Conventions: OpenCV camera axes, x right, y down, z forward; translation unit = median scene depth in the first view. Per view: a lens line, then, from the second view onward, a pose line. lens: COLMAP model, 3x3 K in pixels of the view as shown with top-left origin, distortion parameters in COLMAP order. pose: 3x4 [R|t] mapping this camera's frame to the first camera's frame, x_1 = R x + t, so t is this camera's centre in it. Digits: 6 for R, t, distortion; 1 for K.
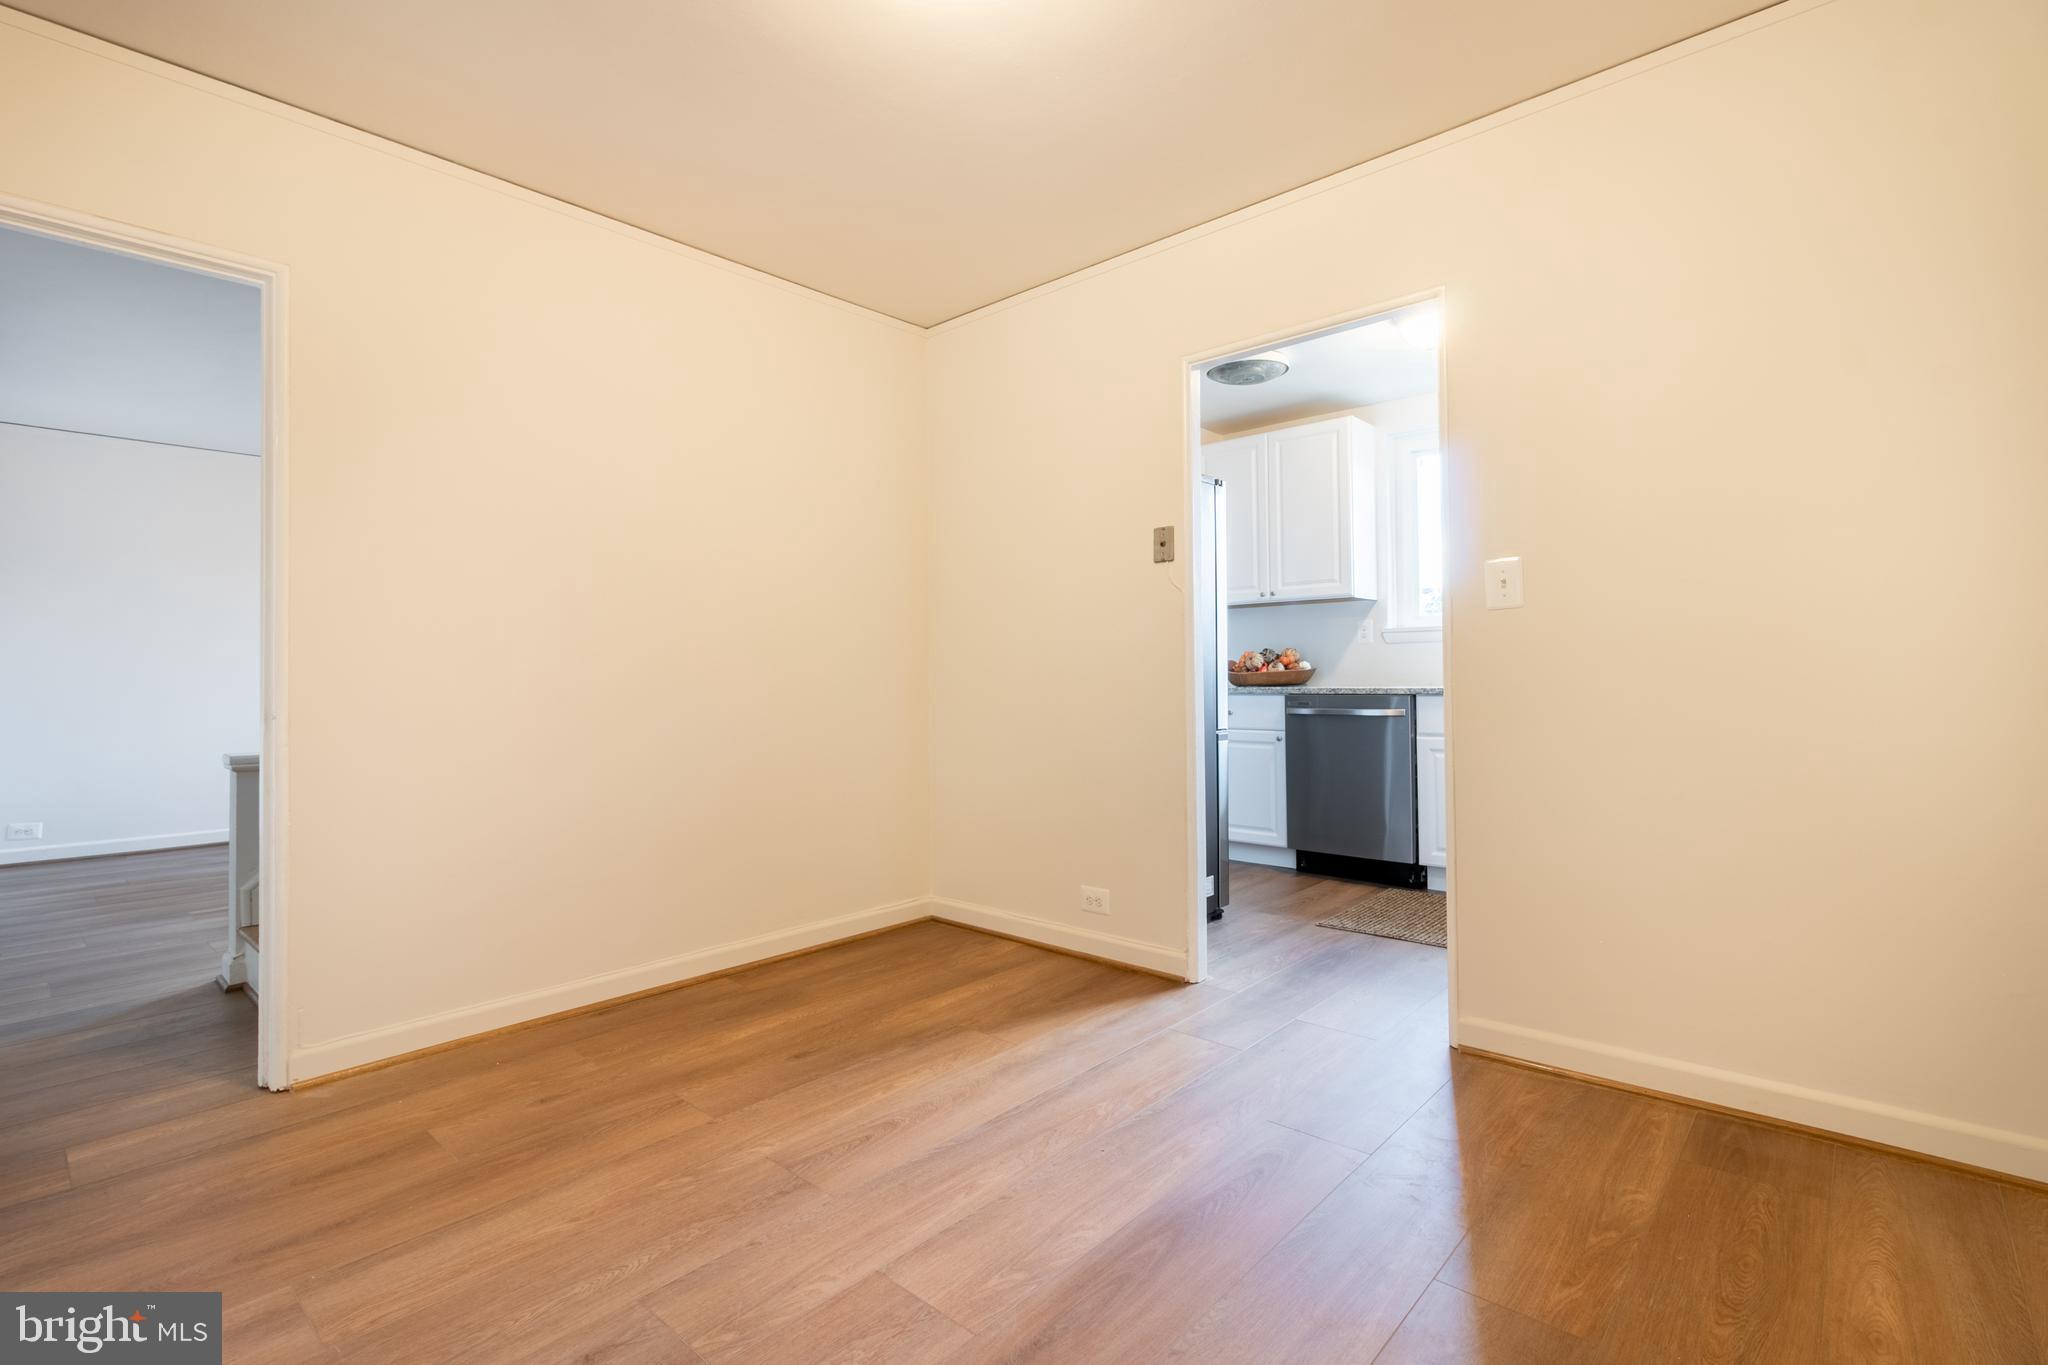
lens RADIAL K [[953.0, 0, 1014.8], [0, 953.0, 664.0], [0, 0, 1]] dist [0.002908, 0.000285]
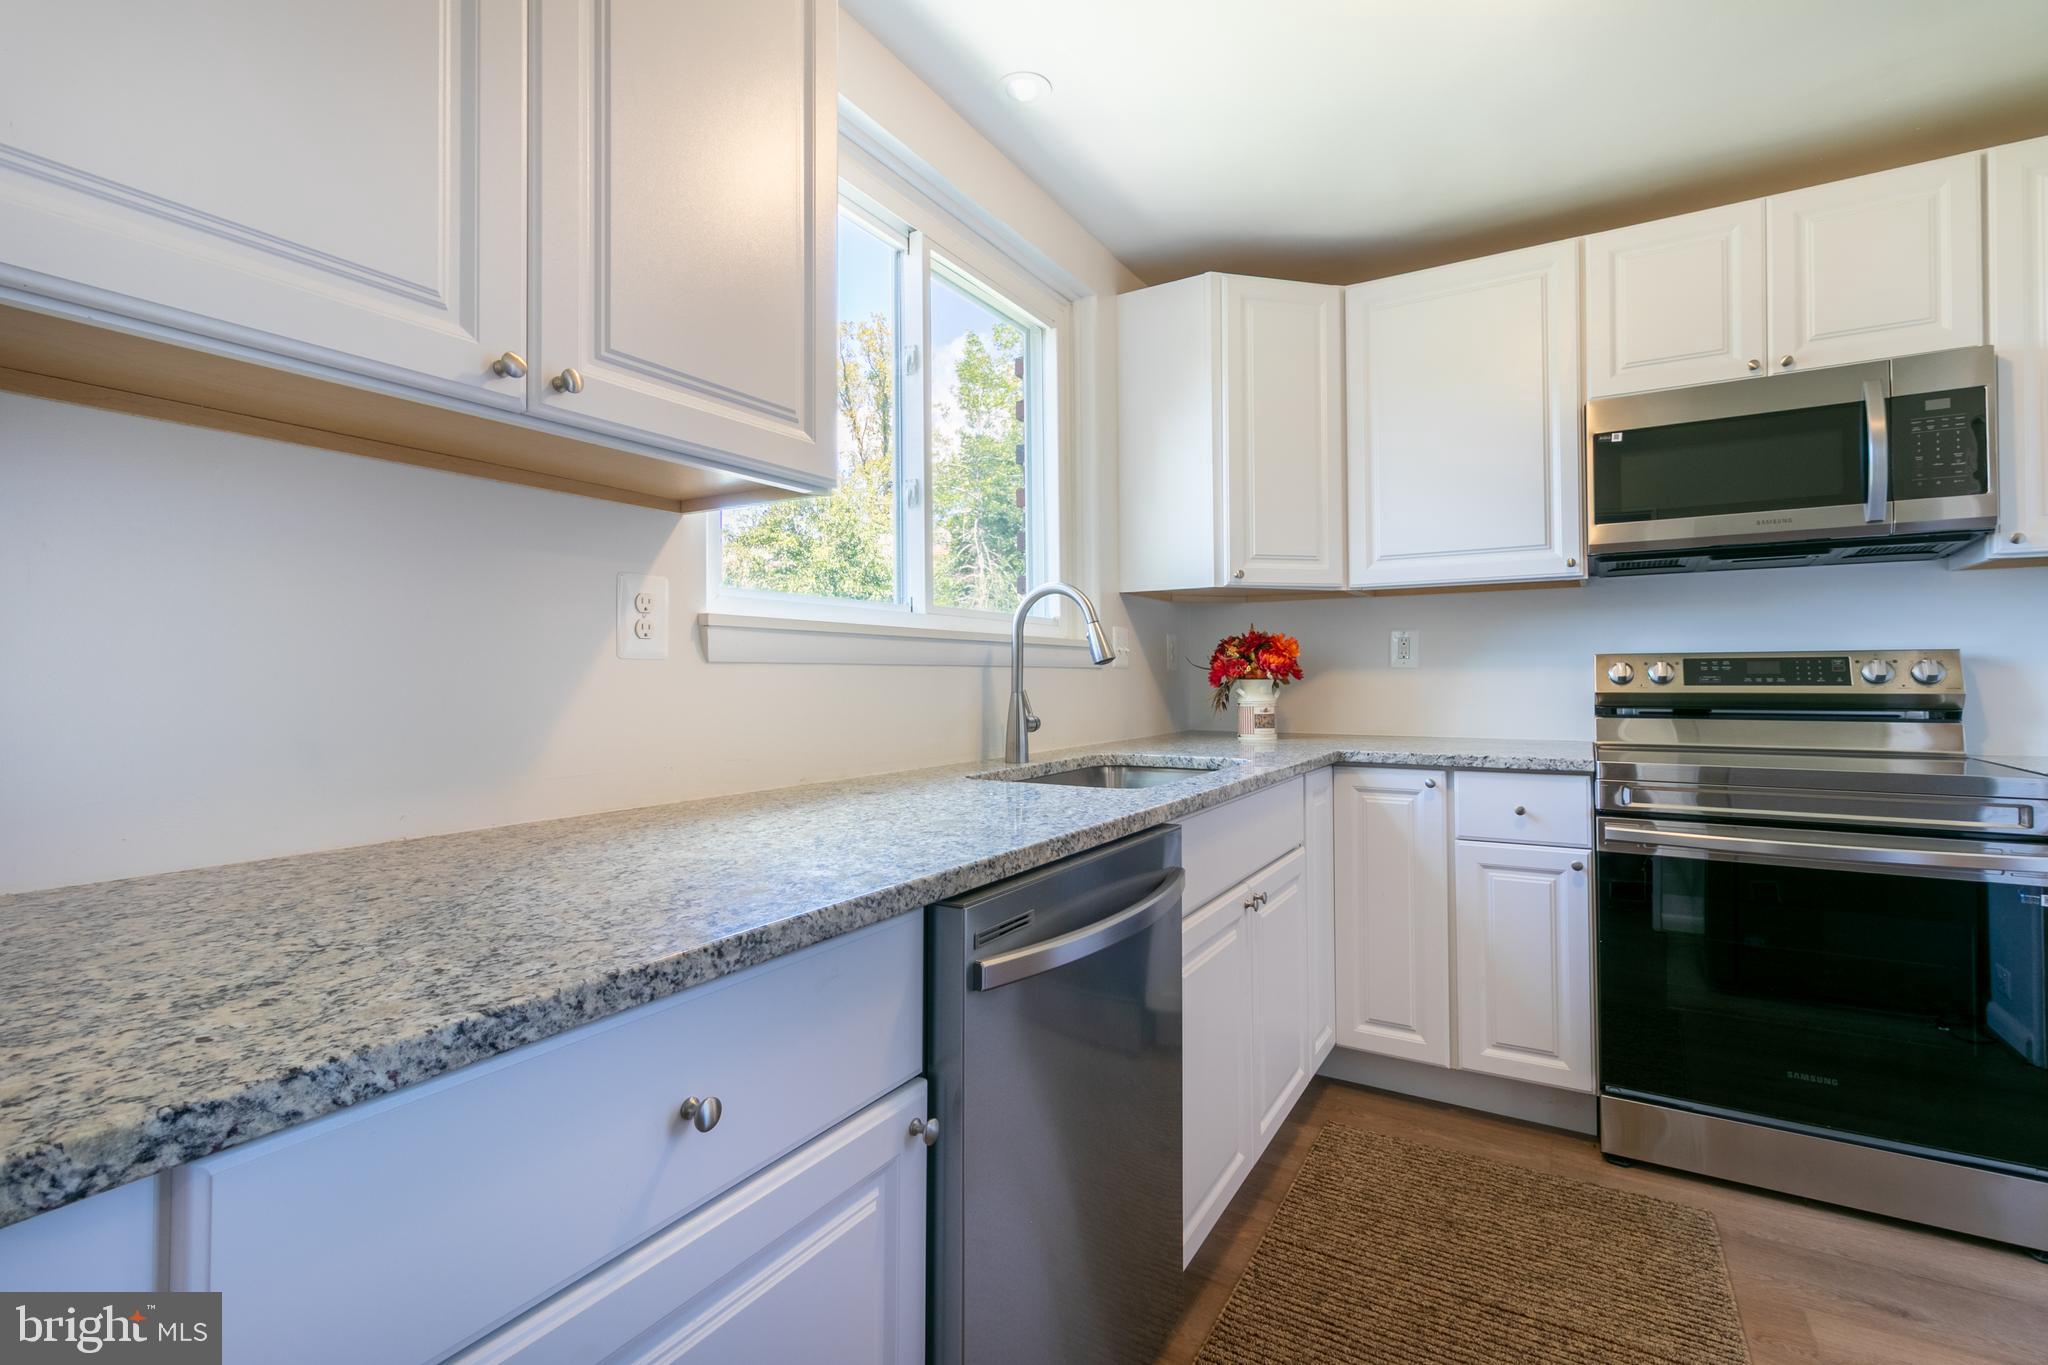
lens RADIAL K [[934.8, 0, 1016.9], [0, 934.8, 664.1], [0, 0, 1]] dist [0.002128, 0.000103]
pose [[-0.190033, 0.025455, 0.981448, 0.076154], [-0.007741, 0.999594, -0.027425, -0.013896], [-0.981747, -0.012809, -0.189758, 0.990840]]
